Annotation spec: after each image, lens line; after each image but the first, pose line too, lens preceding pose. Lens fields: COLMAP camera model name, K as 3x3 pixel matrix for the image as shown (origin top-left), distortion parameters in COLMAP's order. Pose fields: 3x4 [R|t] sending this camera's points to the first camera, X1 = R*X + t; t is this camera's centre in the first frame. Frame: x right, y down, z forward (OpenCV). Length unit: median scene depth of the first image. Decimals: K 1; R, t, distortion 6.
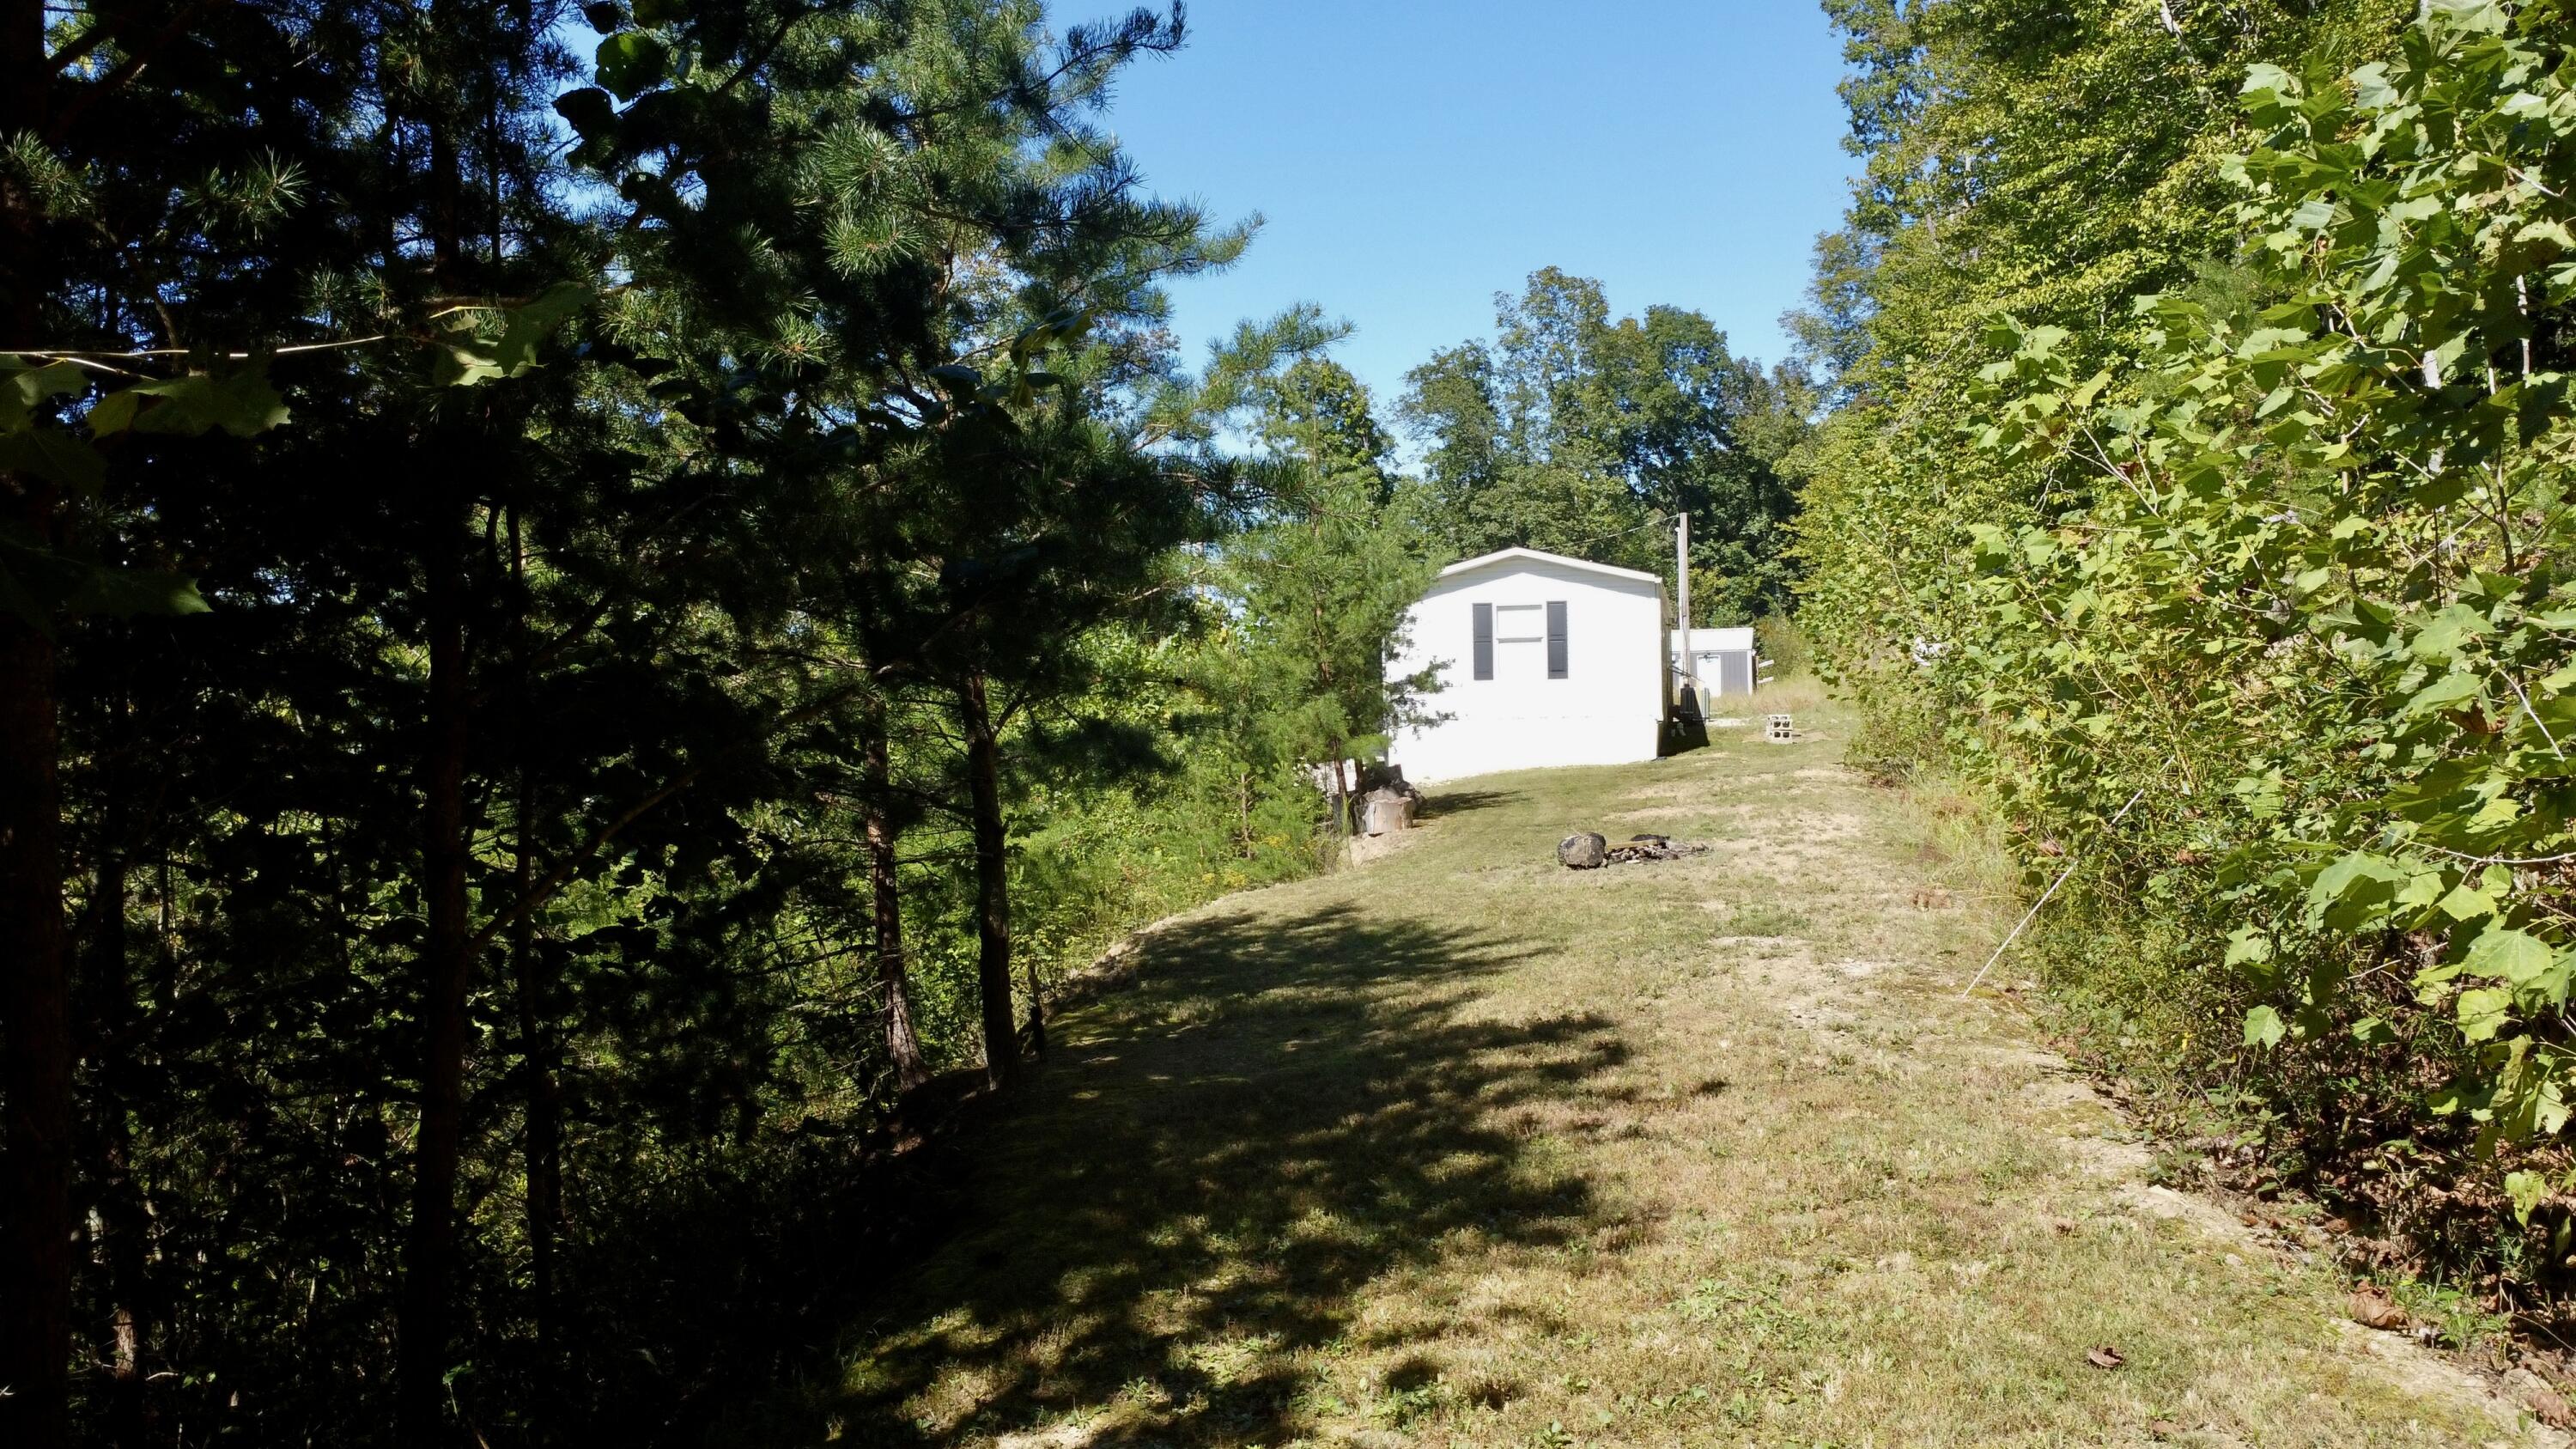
lens RADIAL K [[1923.9, 0, 1286.0], [0, 1923.9, 717.2], [0, 0, 1]] dist [-0.008289, -0.000793]
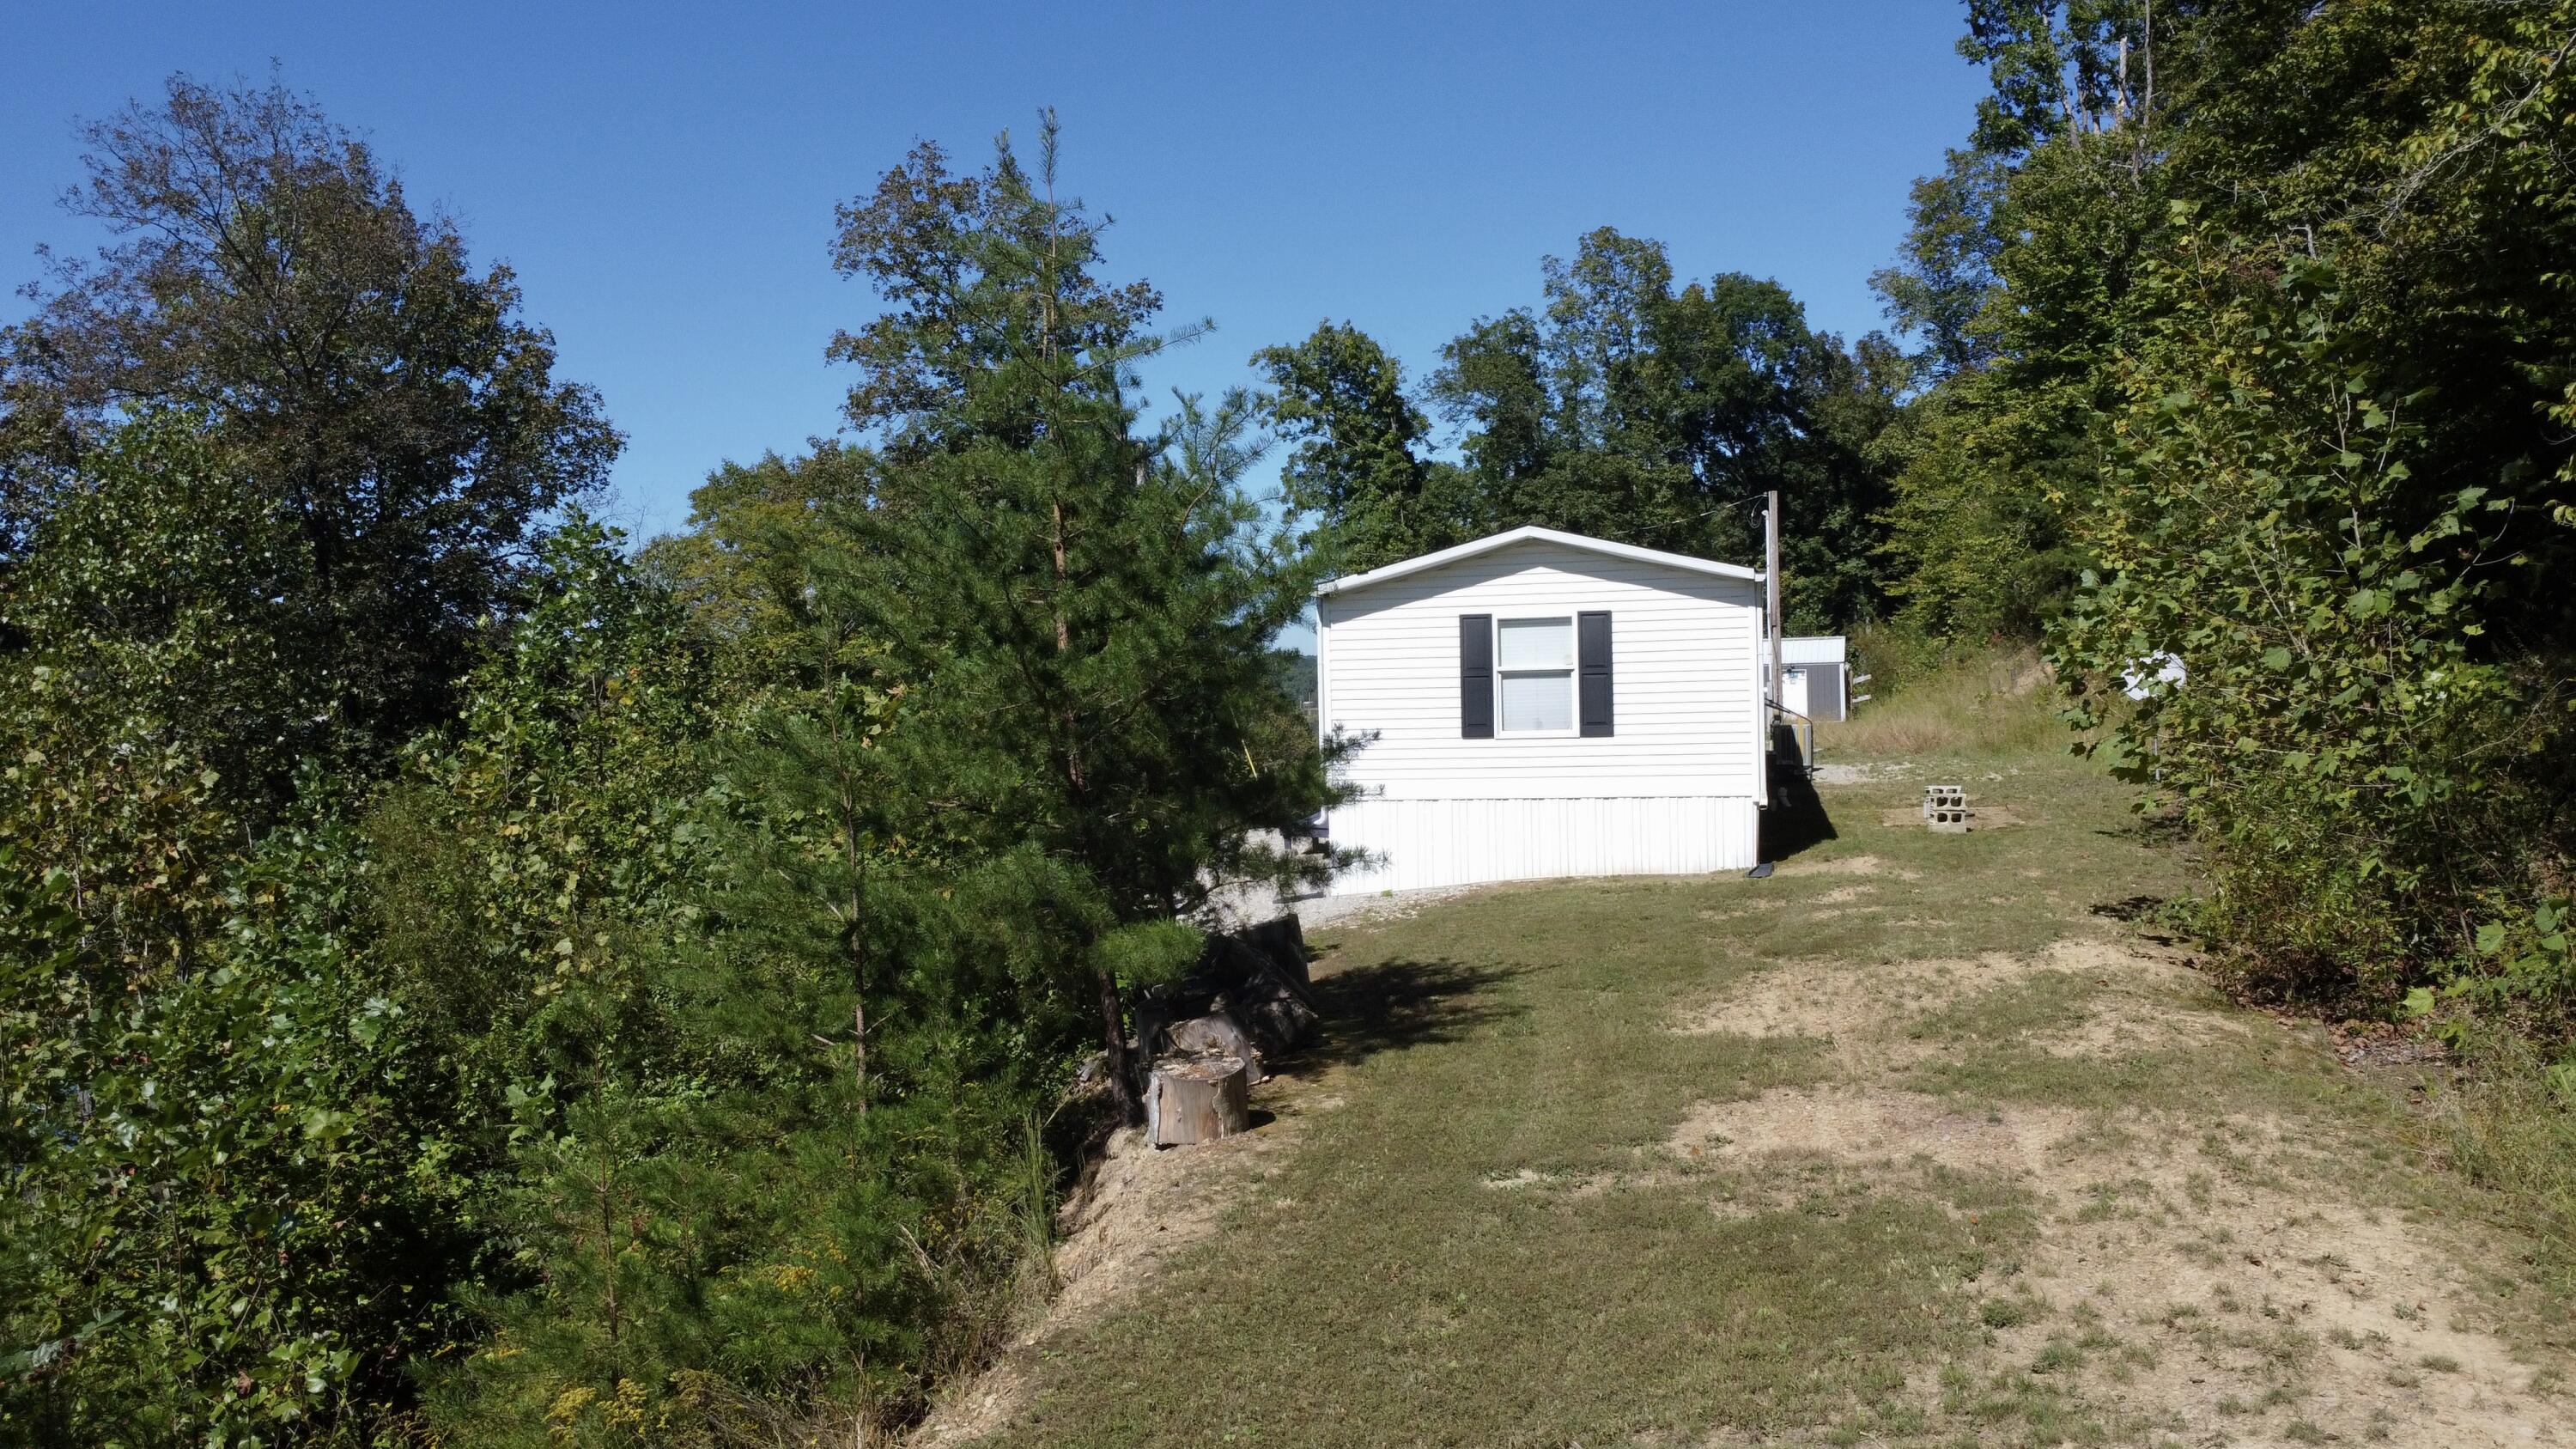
lens RADIAL K [[1923.9, 0, 1292.8], [0, 1923.9, 711.3], [0, 0, 1]] dist [-0.008289, -0.000793]
pose [[0.999619, 0.000338, -0.027598, 0.018123], [-0.000438, 0.999993, -0.003631, -0.007790], [0.027596, 0.003641, 0.999613, 0.113051]]
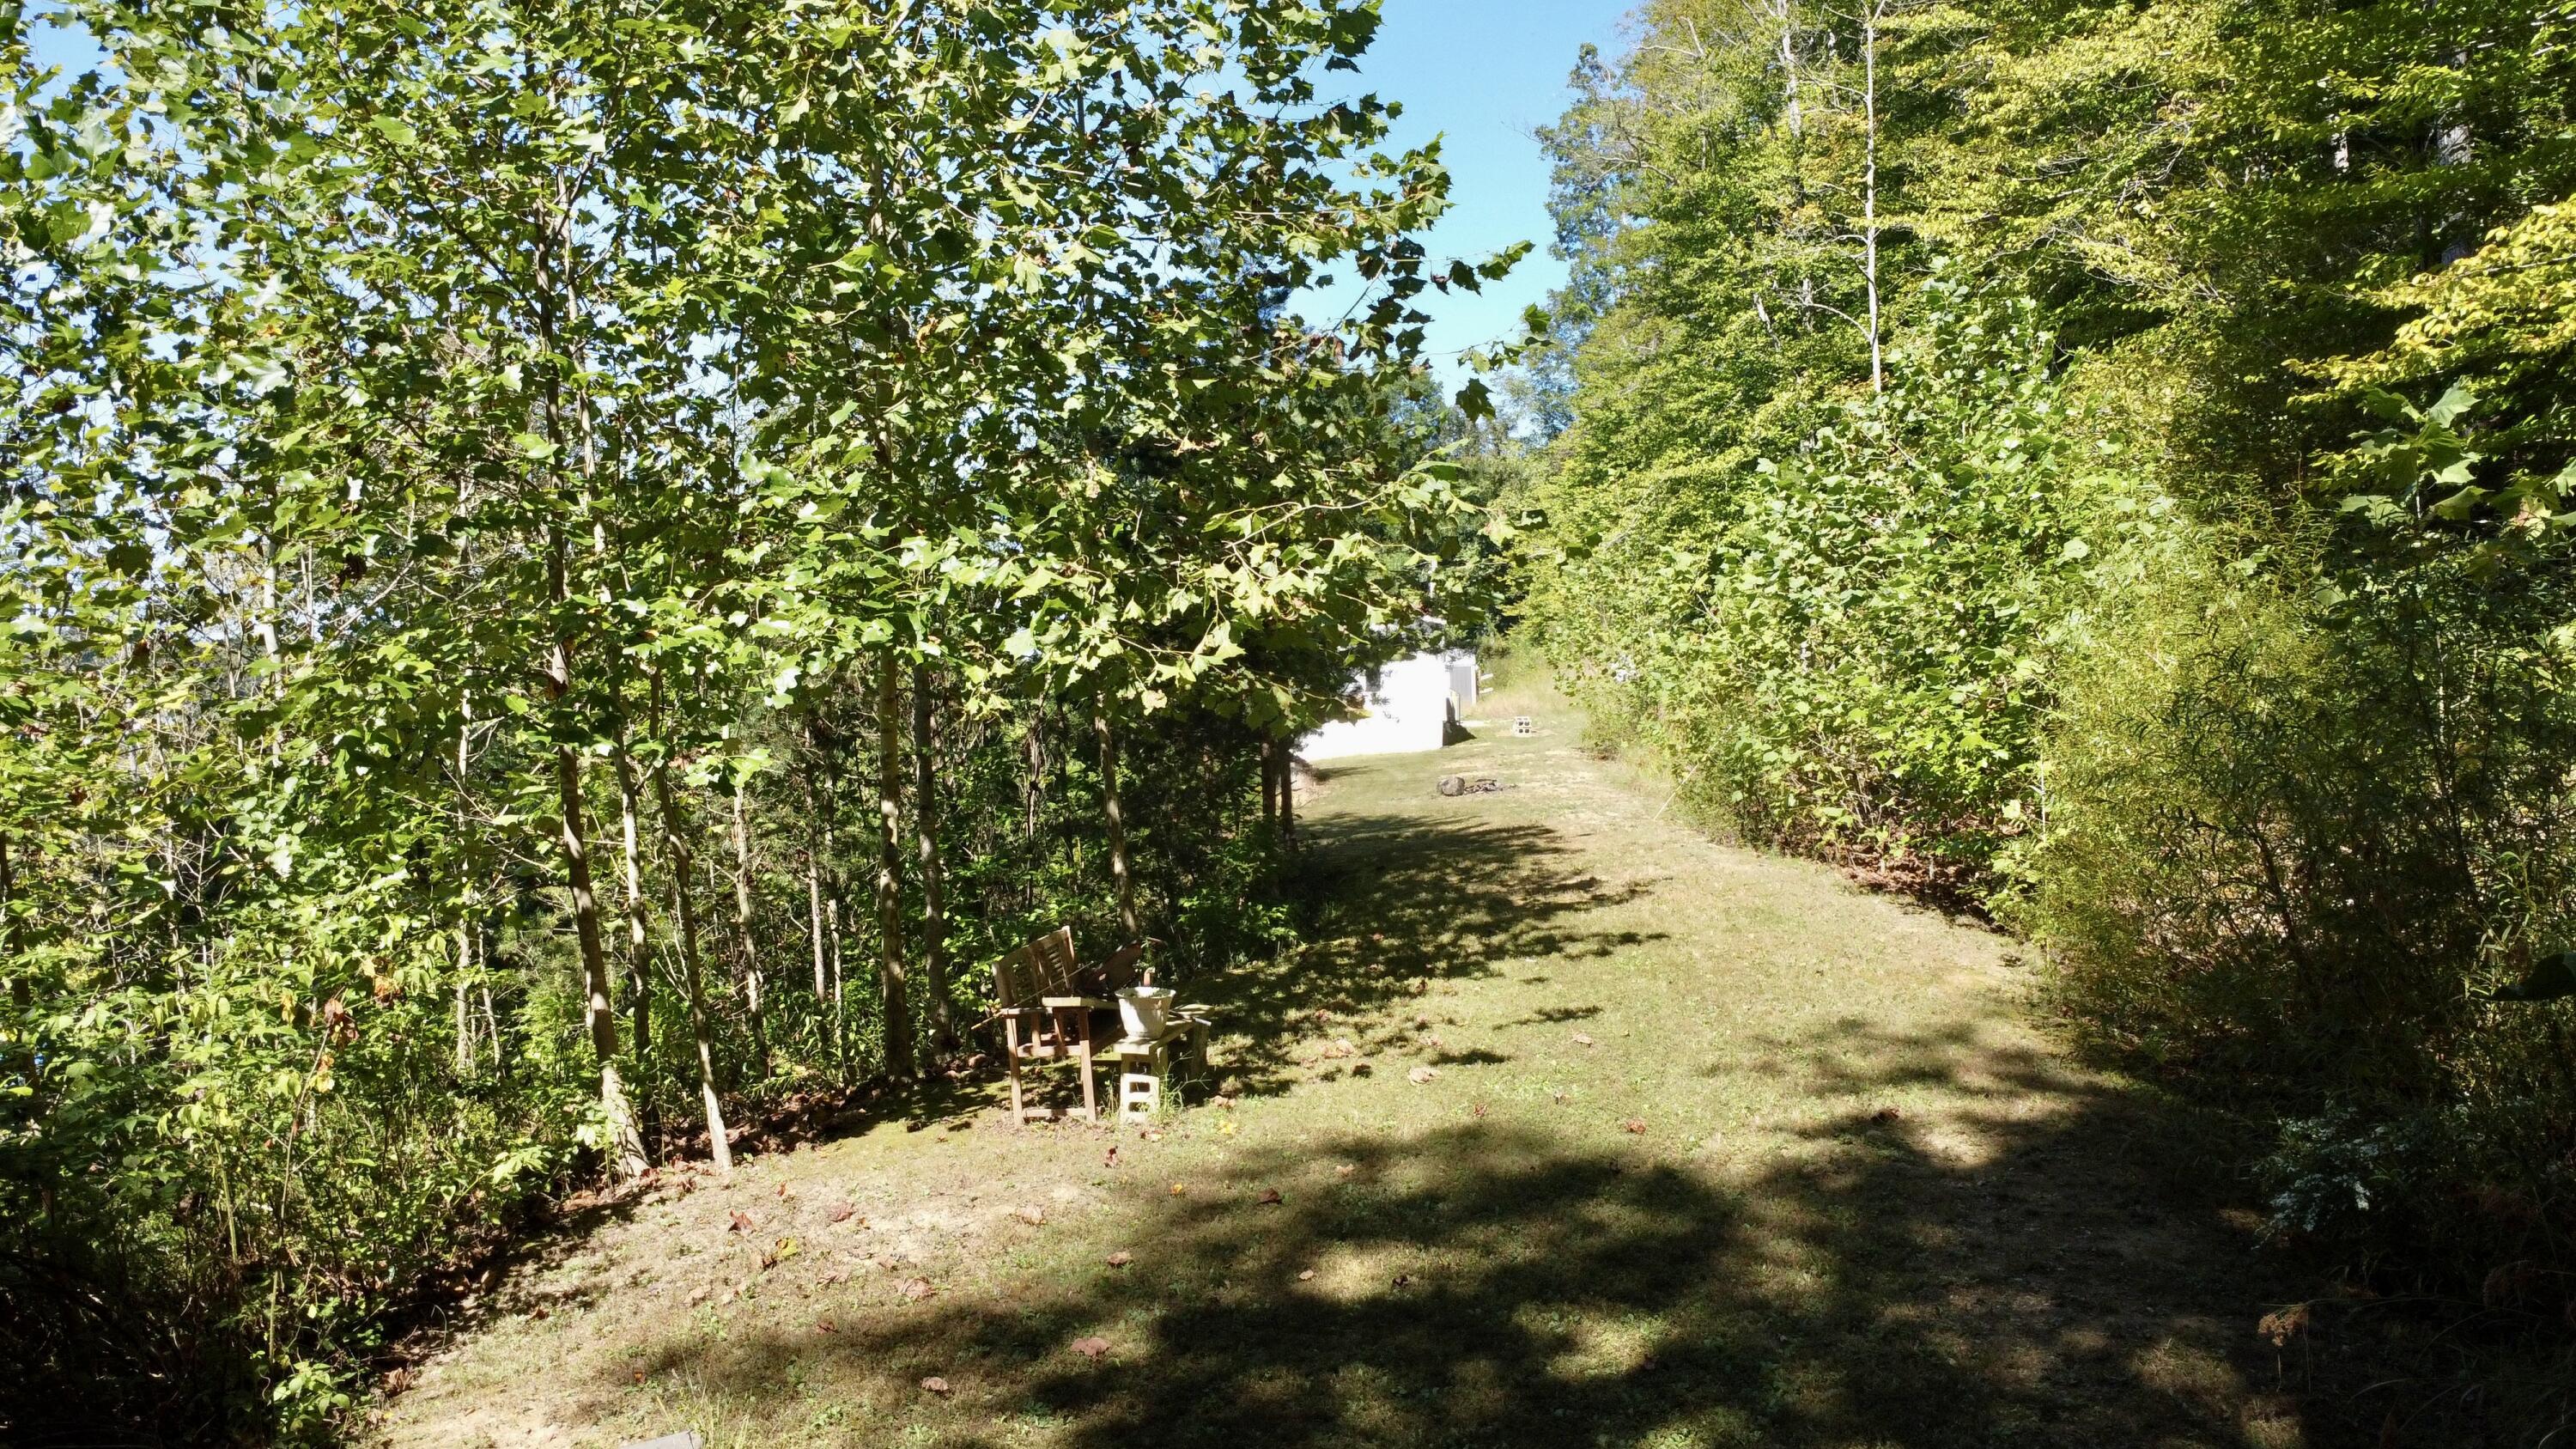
lens RADIAL K [[1923.9, 0, 1298.7], [0, 1923.9, 741.9], [0, 0, 1]] dist [-0.008289, -0.000793]
pose [[0.986869, -0.004472, 0.161462, -0.043009], [0.003029, 0.999953, 0.009184, 0.001247], [-0.161496, -0.008575, 0.986836, -0.118192]]
